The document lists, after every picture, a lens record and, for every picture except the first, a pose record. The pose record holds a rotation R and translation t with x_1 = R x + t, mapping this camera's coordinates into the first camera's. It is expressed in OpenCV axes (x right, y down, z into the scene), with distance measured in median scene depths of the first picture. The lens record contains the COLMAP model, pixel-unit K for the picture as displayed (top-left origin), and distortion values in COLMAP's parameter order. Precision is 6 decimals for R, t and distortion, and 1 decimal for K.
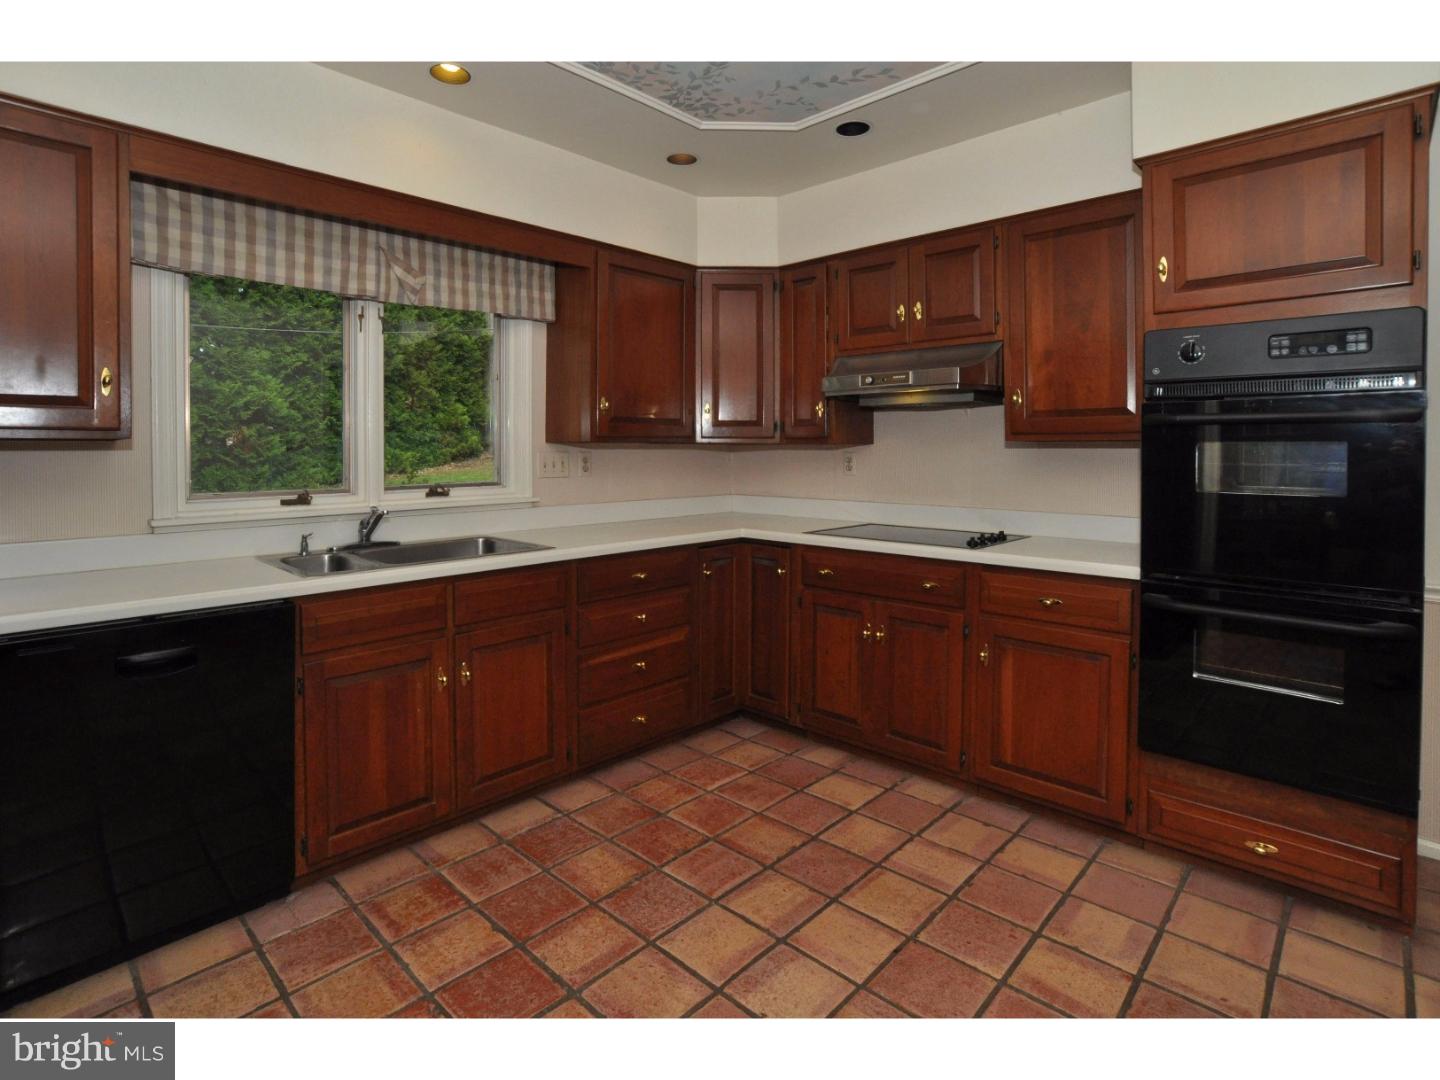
lens RADIAL K [[726.7, 0, 723.3], [0, 726.7, 456.3], [0, 0, 1]] dist [-0.039933, 0.002041]
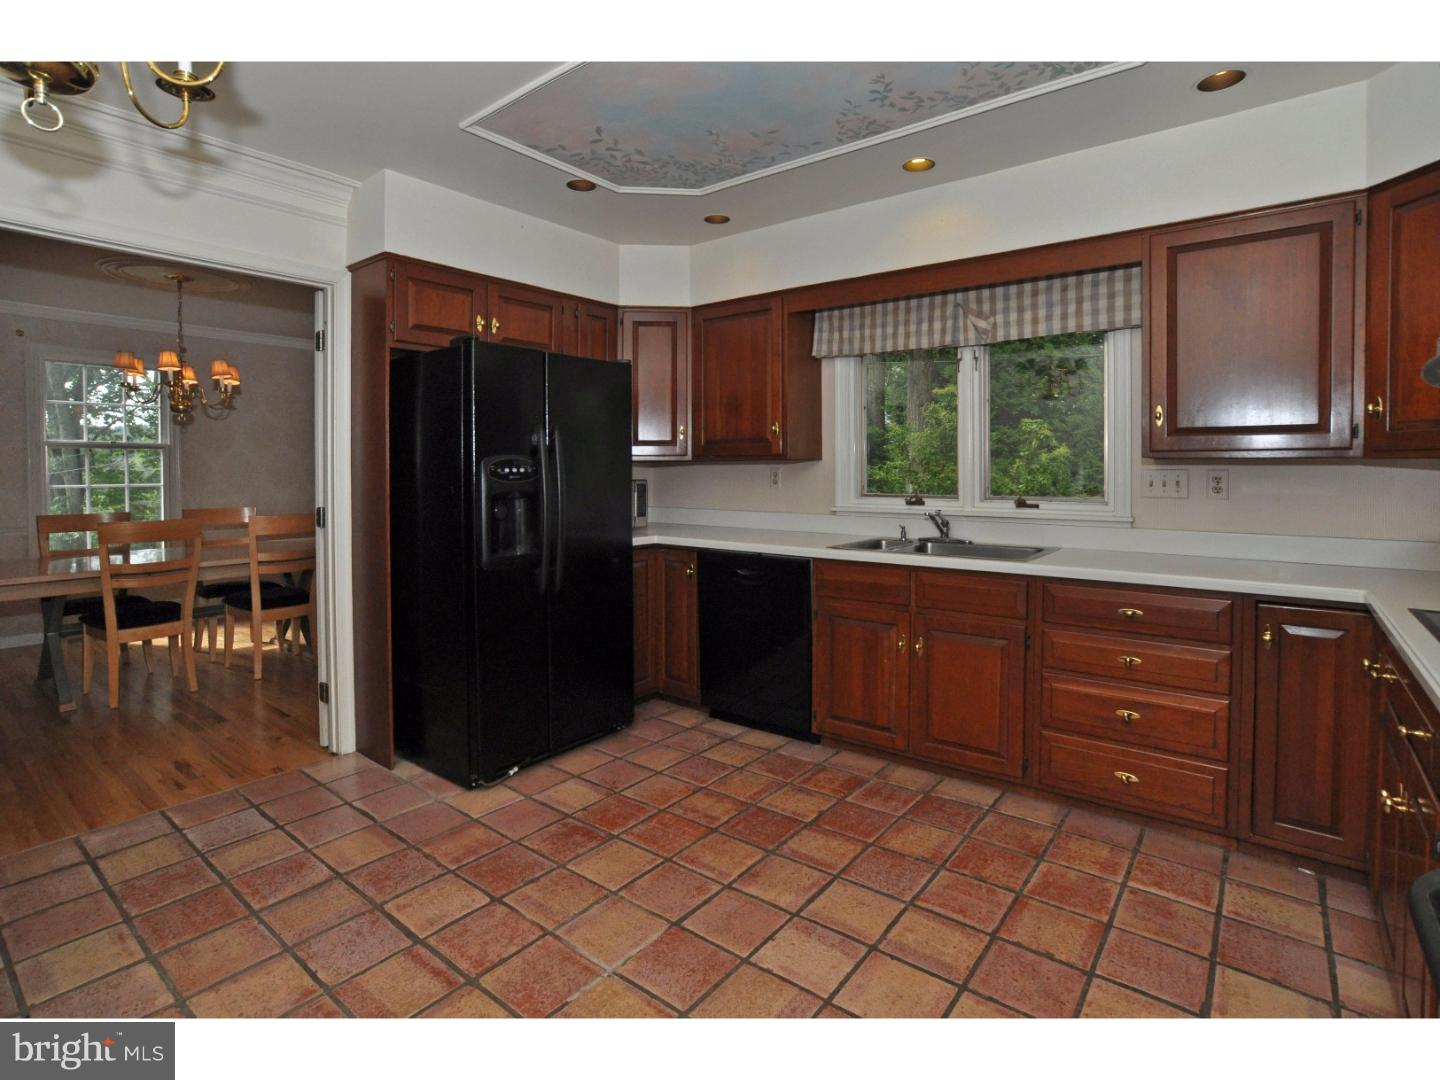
lens RADIAL K [[716.5, 0, 722.1], [0, 716.5, 476.5], [0, 0, 1]] dist [-0.097097, 0.040296]
pose [[0.098955, 0.018473, -0.994920, 0.817339], [-0.013608, 0.999759, 0.017209, -0.006128], [0.994999, 0.011836, 0.099182, 0.542997]]
